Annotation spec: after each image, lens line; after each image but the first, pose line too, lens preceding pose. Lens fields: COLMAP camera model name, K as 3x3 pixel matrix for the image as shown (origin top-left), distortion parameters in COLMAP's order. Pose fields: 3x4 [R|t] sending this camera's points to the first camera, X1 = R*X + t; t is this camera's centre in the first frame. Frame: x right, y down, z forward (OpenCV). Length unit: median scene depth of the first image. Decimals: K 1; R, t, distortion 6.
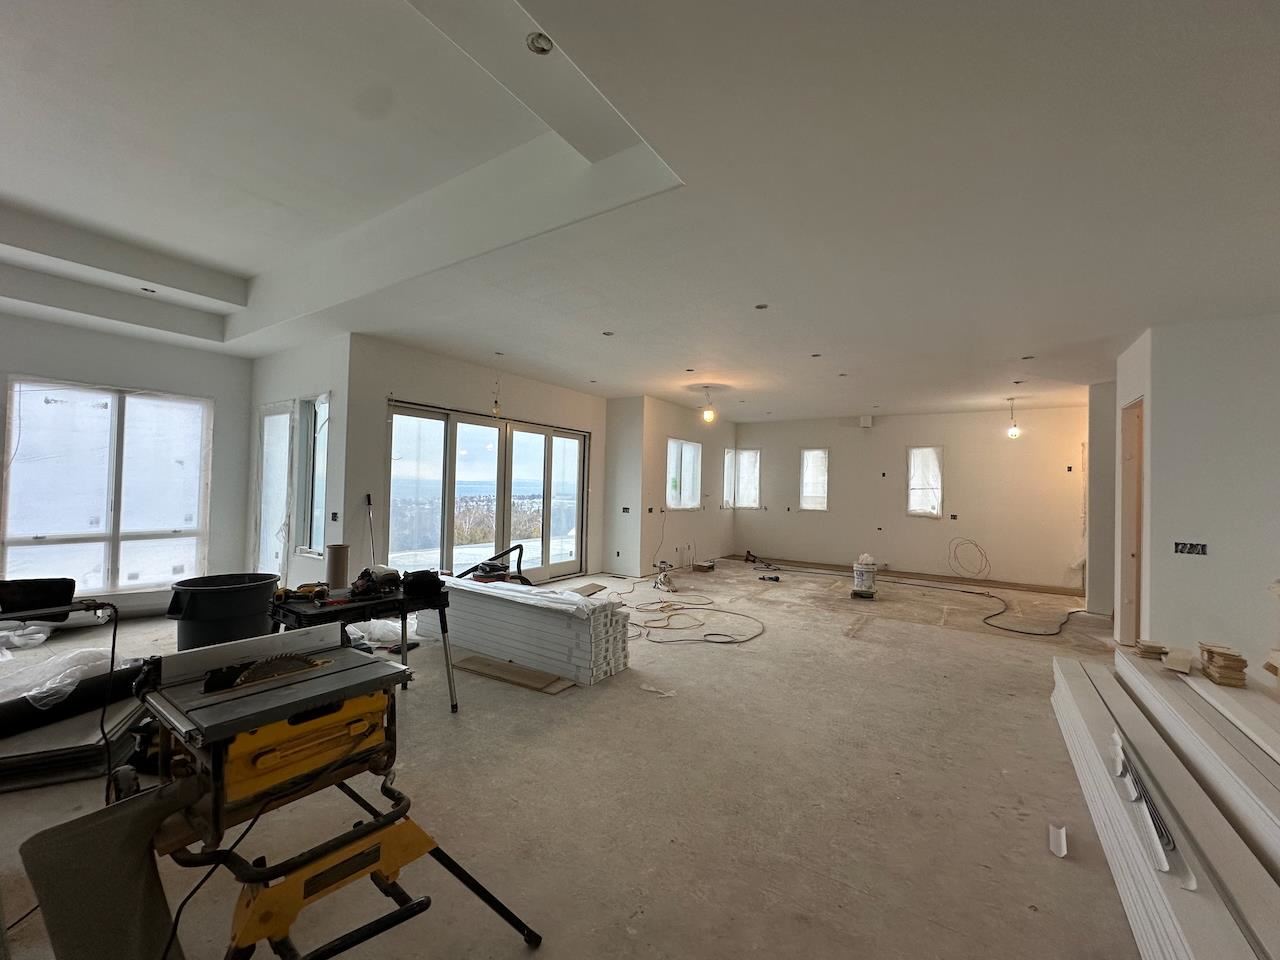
lens RADIAL K [[512.6, 0, 637.0], [0, 512.6, 479.2], [0, 0, 1]] dist [0.002205, -0.000099]
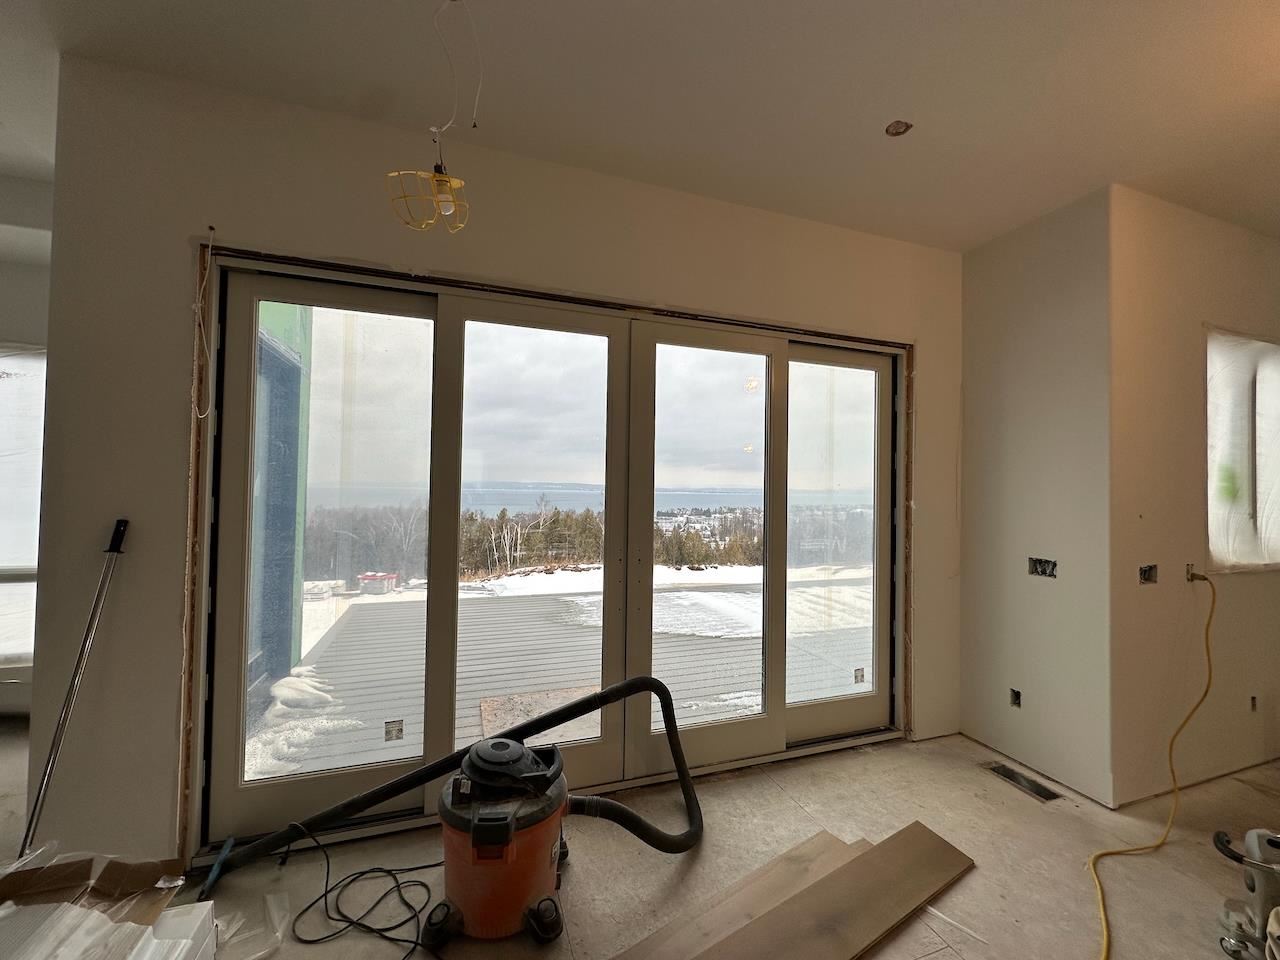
lens RADIAL K [[512.6, 0, 641.9], [0, 512.6, 478.1], [0, 0, 1]] dist [0.002205, -0.000099]
pose [[0.796504, -0.023901, -0.604161, -0.025694], [0.012460, 0.999655, -0.023120, 0.009246], [0.604505, 0.010887, 0.796527, 0.598452]]
